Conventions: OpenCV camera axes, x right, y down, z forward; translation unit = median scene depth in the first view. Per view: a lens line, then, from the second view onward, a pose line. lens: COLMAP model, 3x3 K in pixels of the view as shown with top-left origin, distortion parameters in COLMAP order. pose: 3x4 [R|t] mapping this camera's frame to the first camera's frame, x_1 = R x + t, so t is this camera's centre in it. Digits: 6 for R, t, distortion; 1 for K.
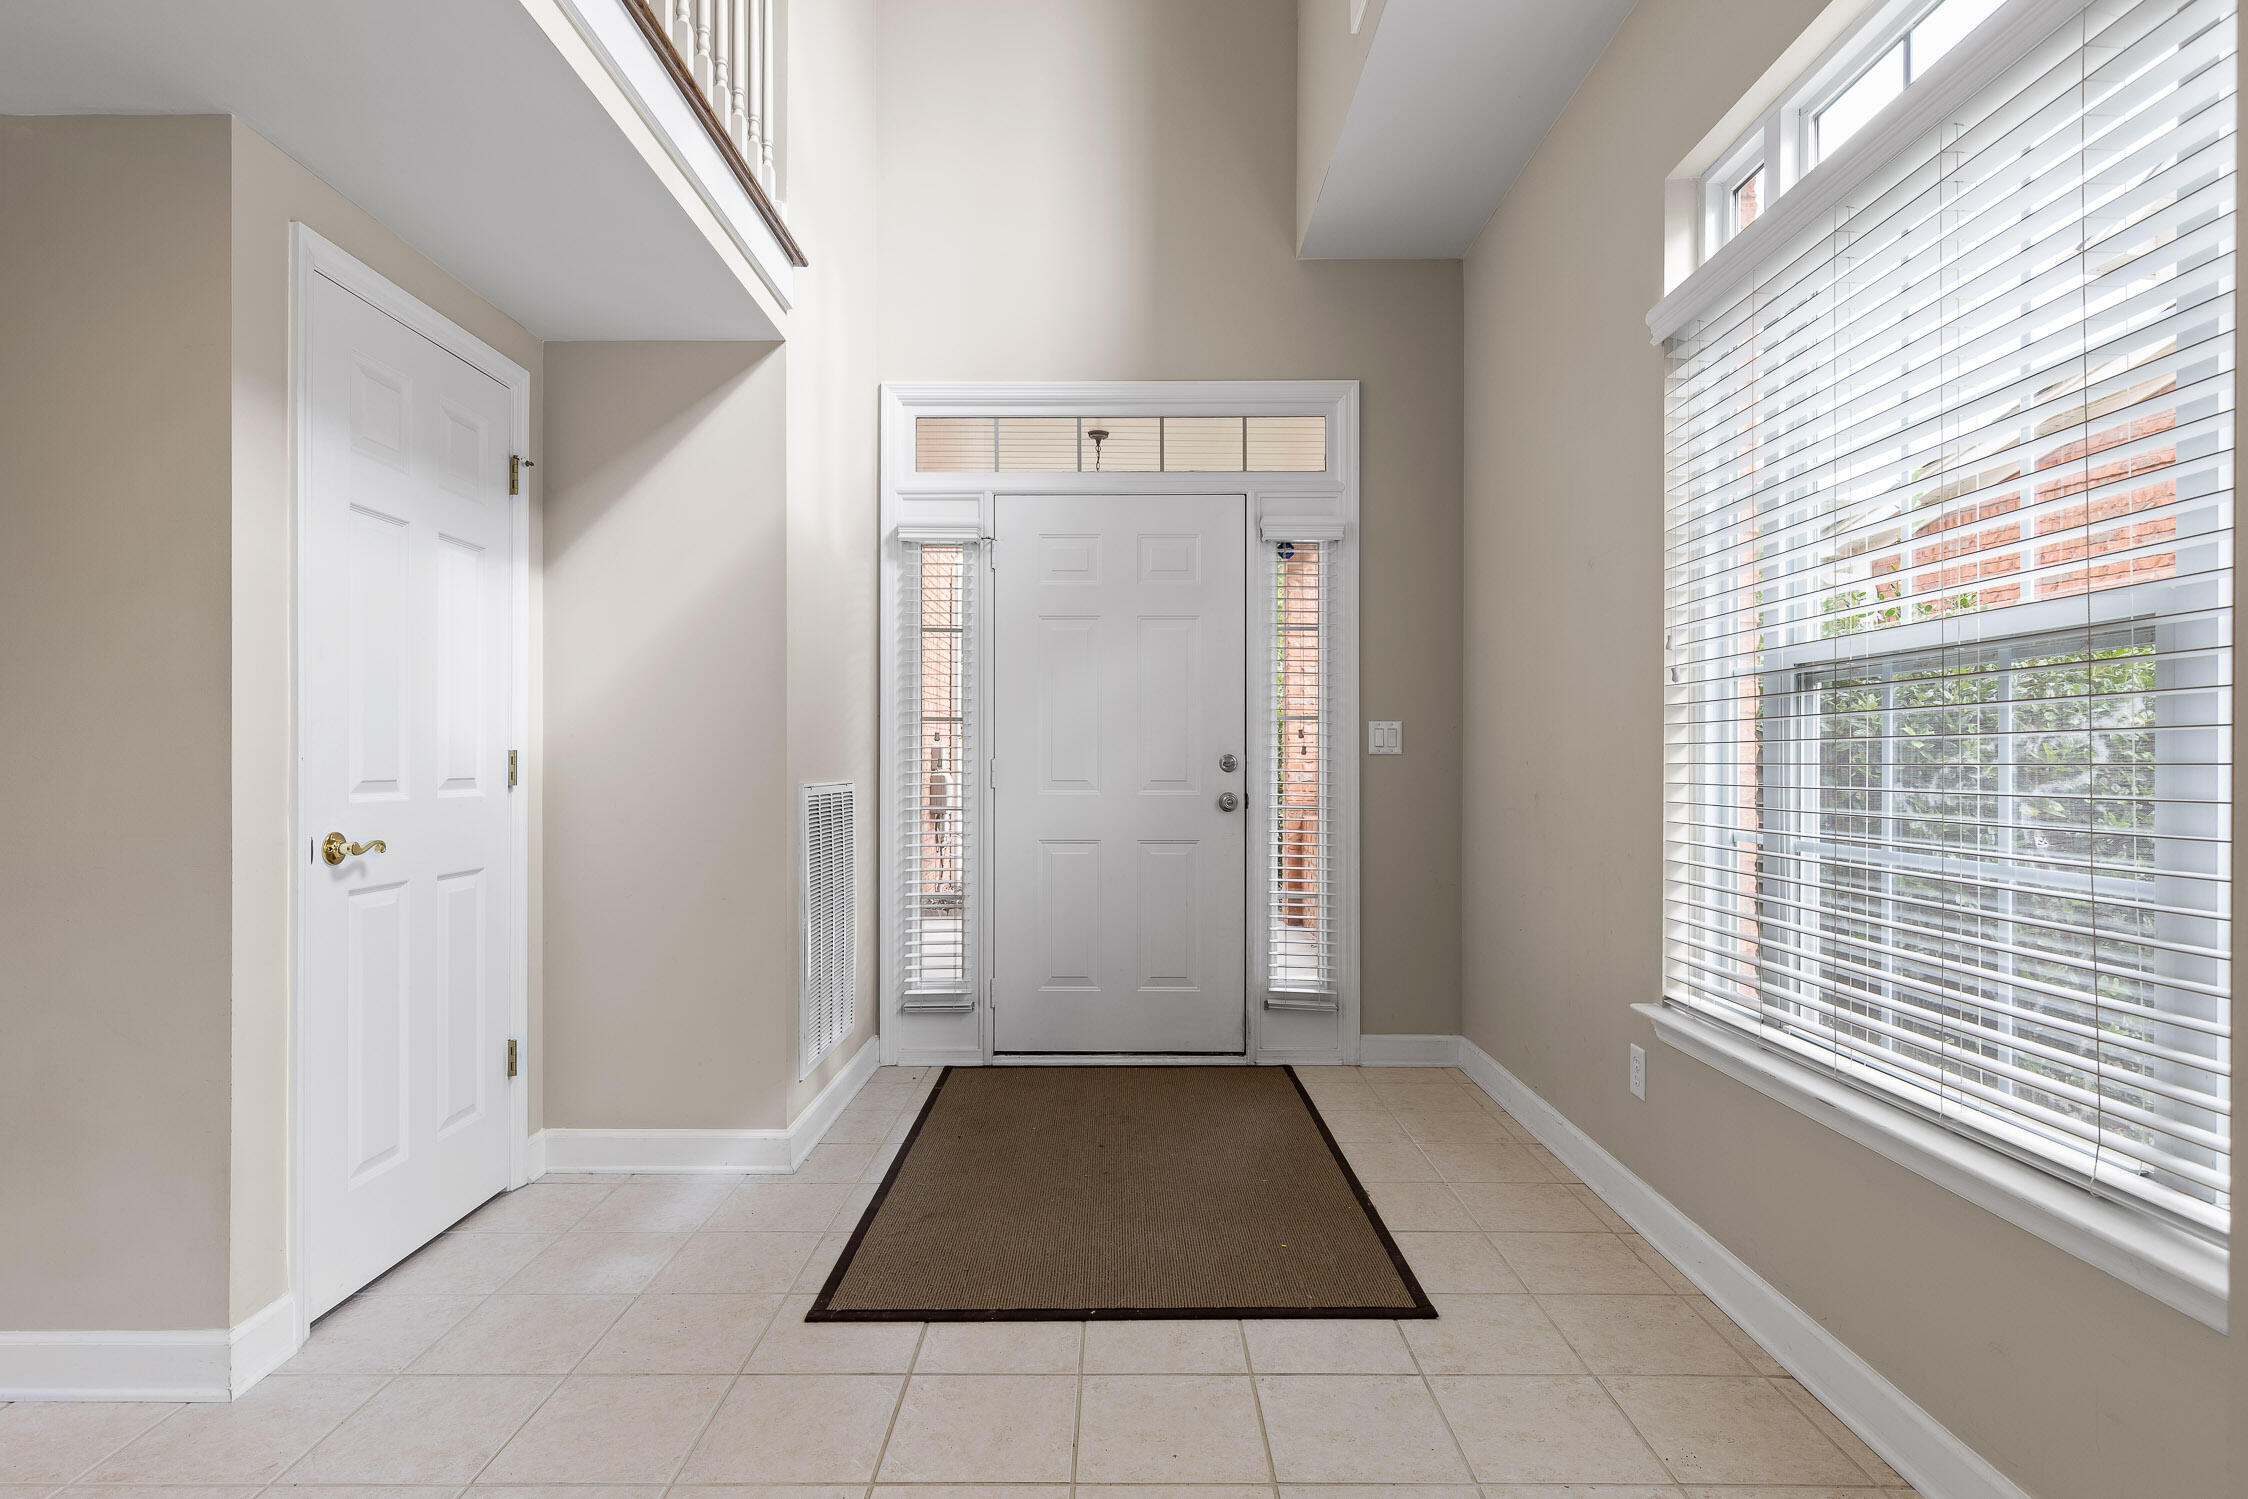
lens RADIAL K [[1112.2, 0, 1112.1], [0, 1112.2, 765.2], [0, 0, 1]] dist [-0.000371, -0.000427]
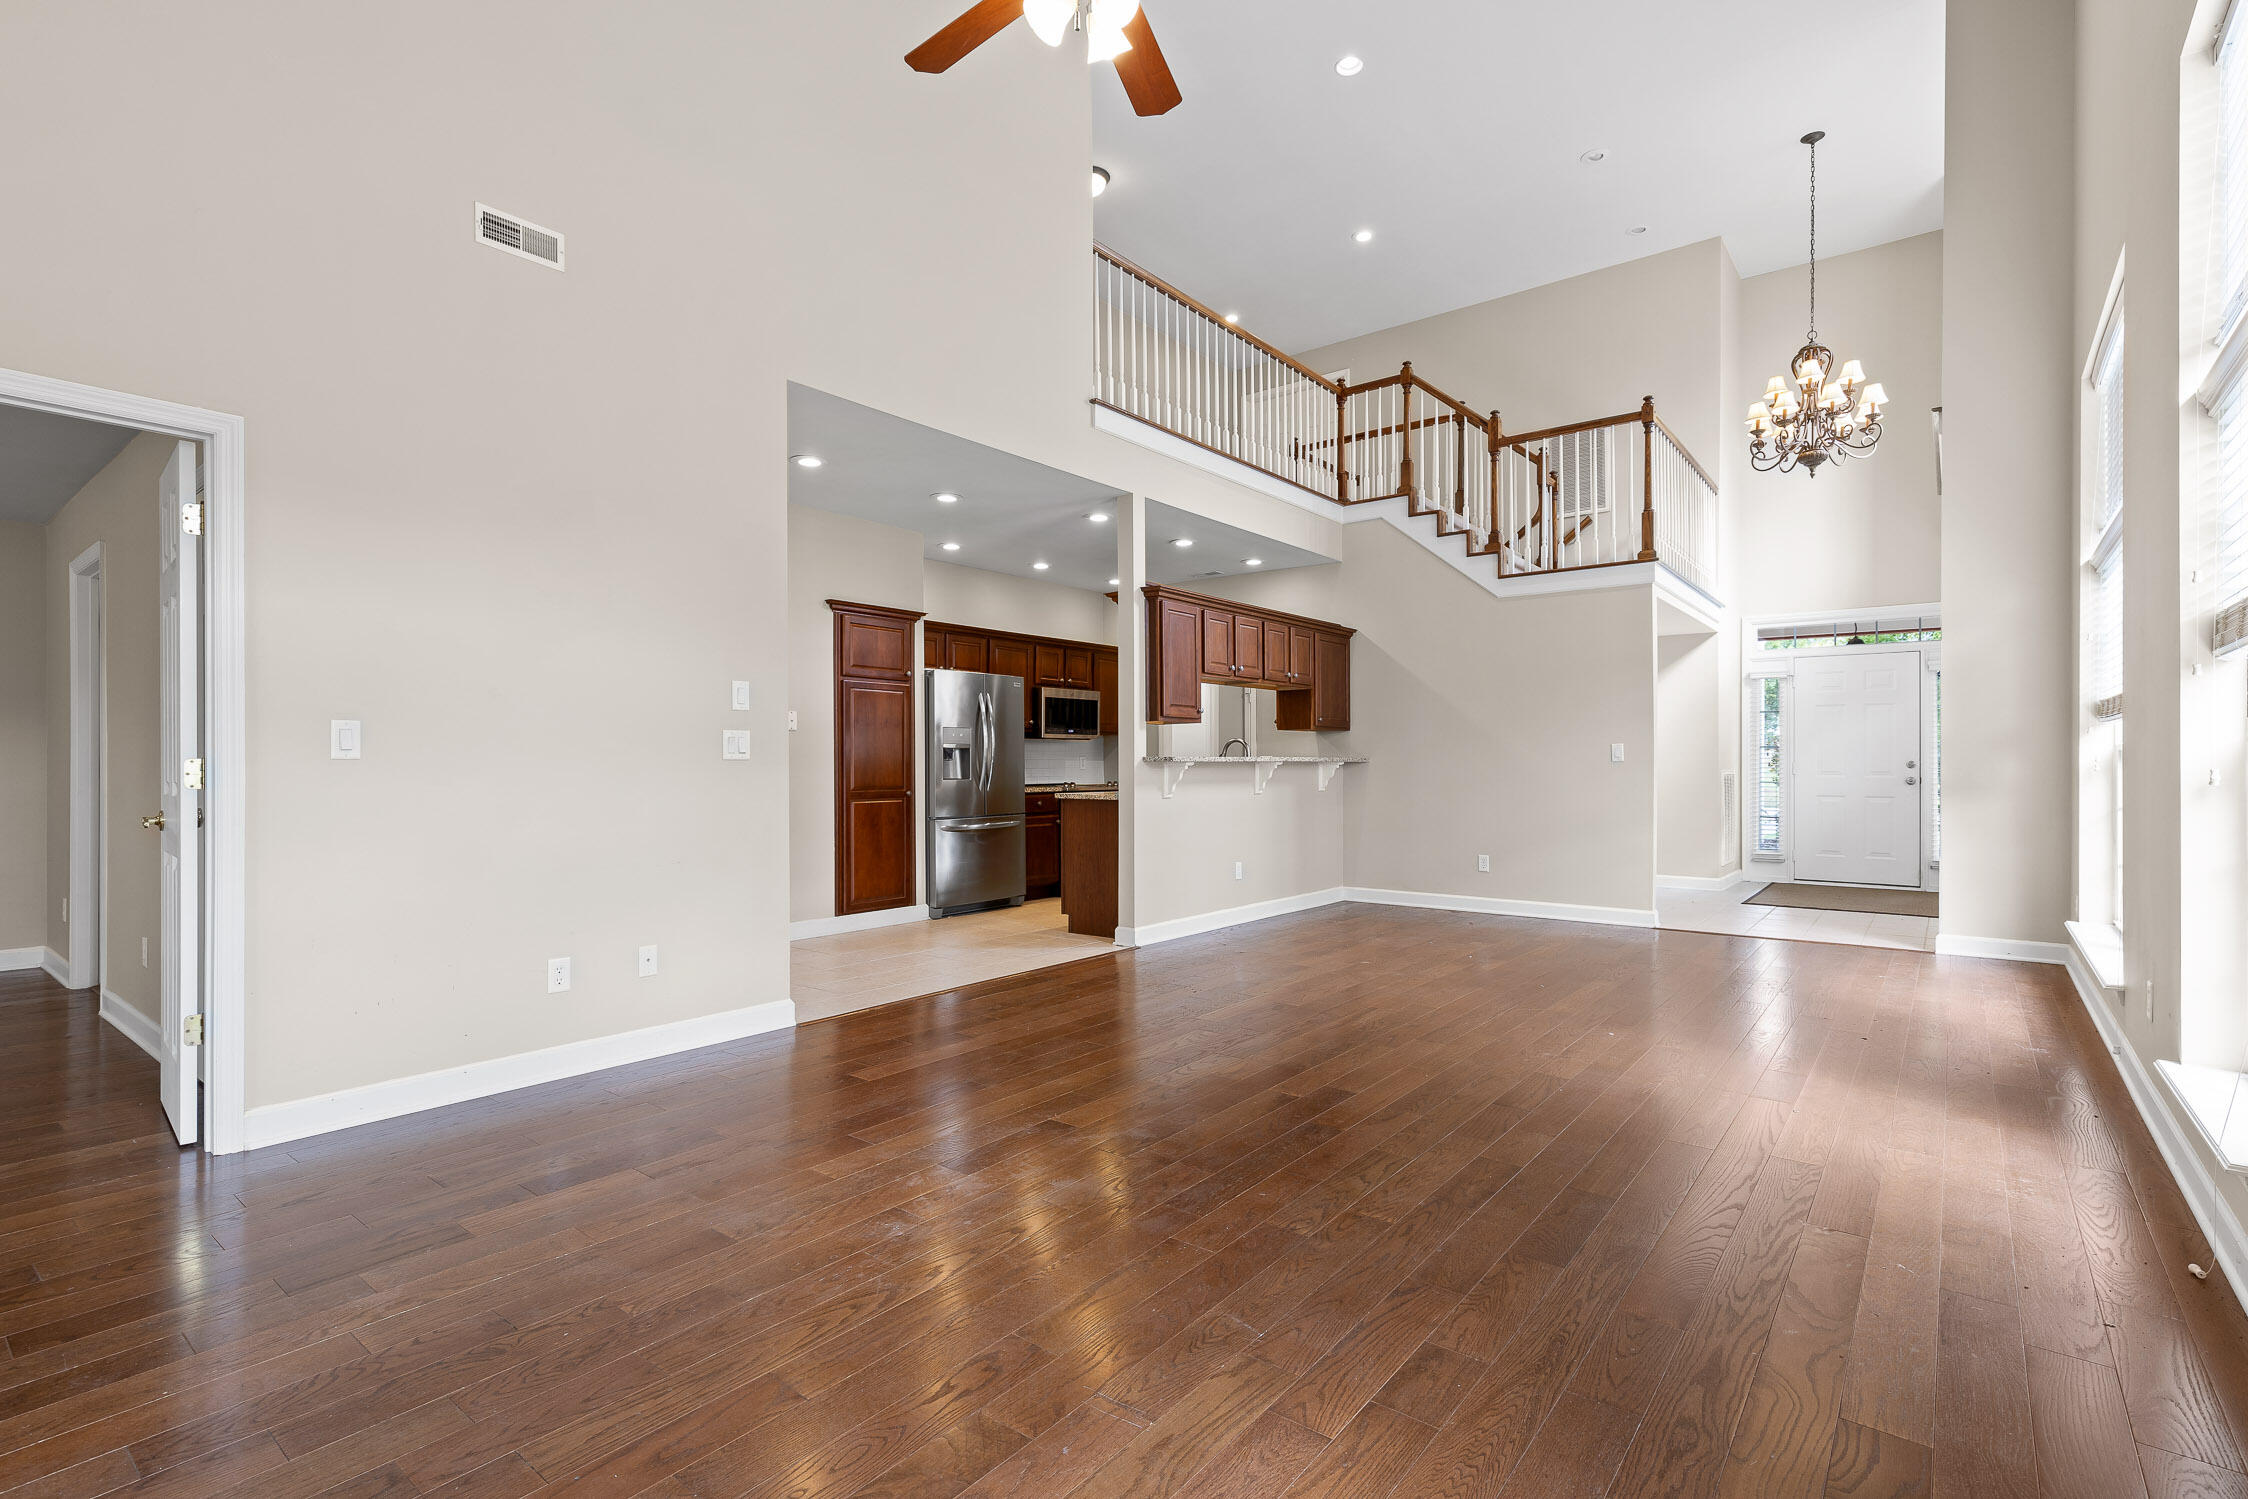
lens RADIAL K [[1034.9, 0, 1127.7], [0, 1034.9, 757.1], [0, 0, 1]] dist [0.001097, 0.000153]
pose [[0.780862, -0.004311, -0.624688, 0.180233], [0.001449, 0.999986, -0.005090, -0.009020], [0.624701, 0.003069, 0.780858, -1.768026]]
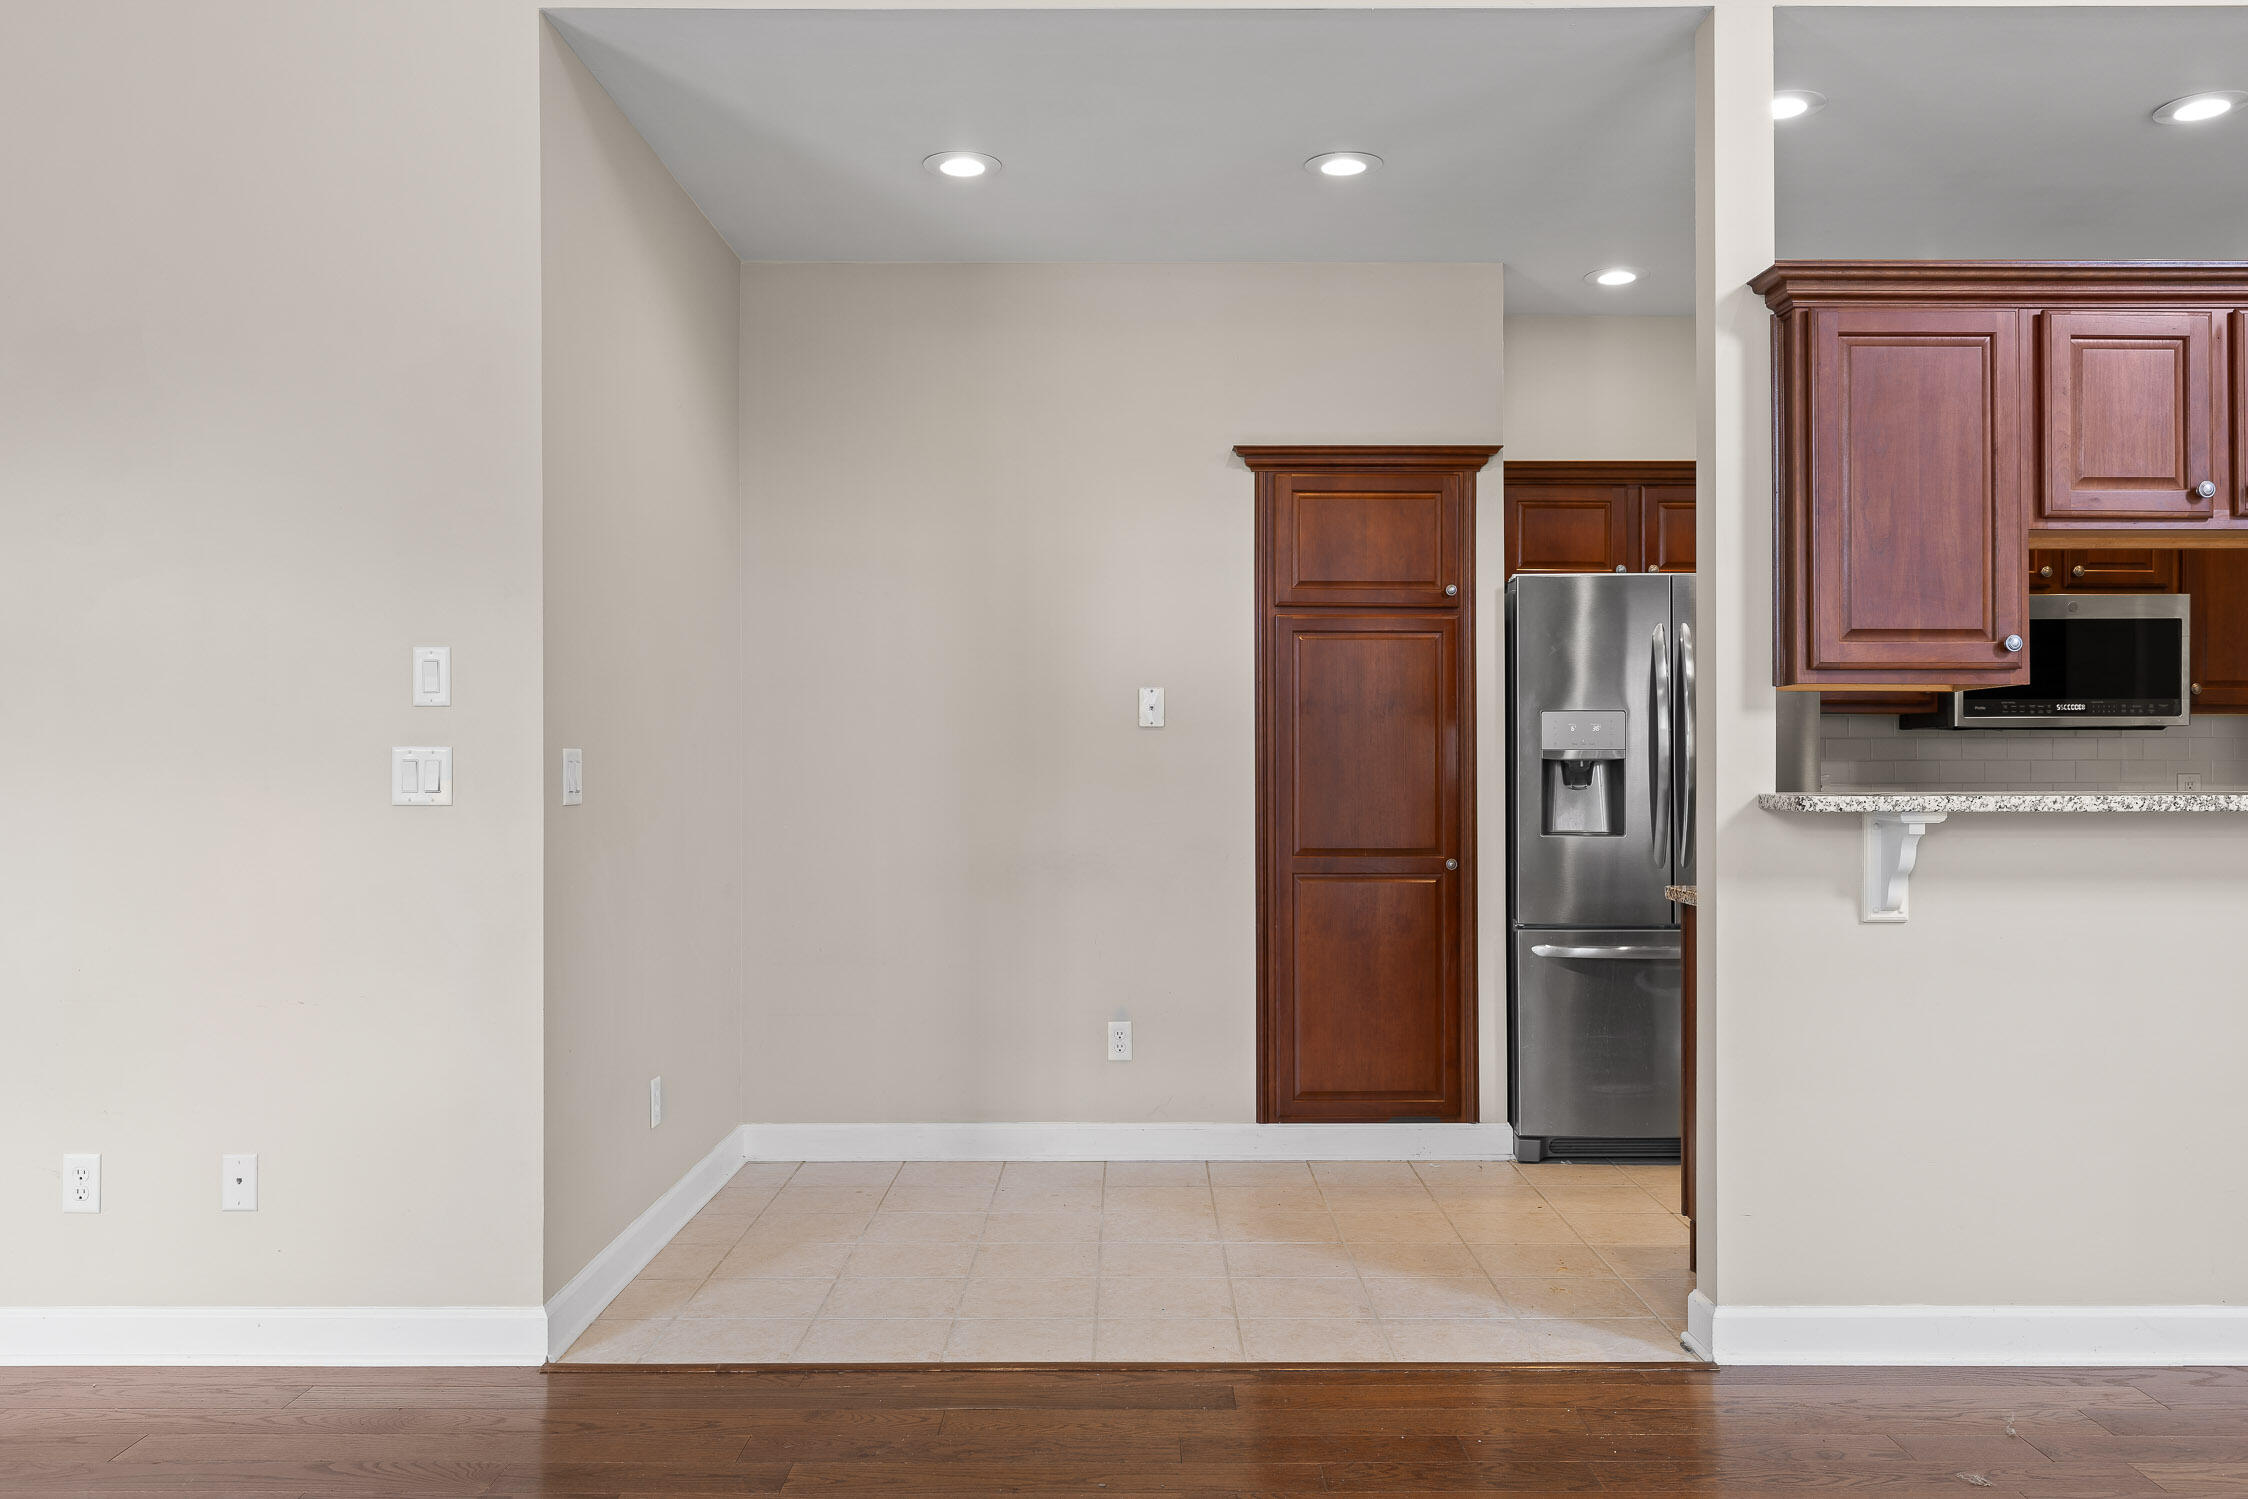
lens RADIAL K [[1781.5, 0, 1124.0], [0, 1781.5, 749.5], [0, 0, 1]] dist [0.006228, 0.001438]
pose [[-0.008002, -0.007571, -0.999939, 0.117677], [0.001454, 0.999970, -0.007583, -0.032076], [0.999967, -0.001514, -0.007990, -0.869081]]
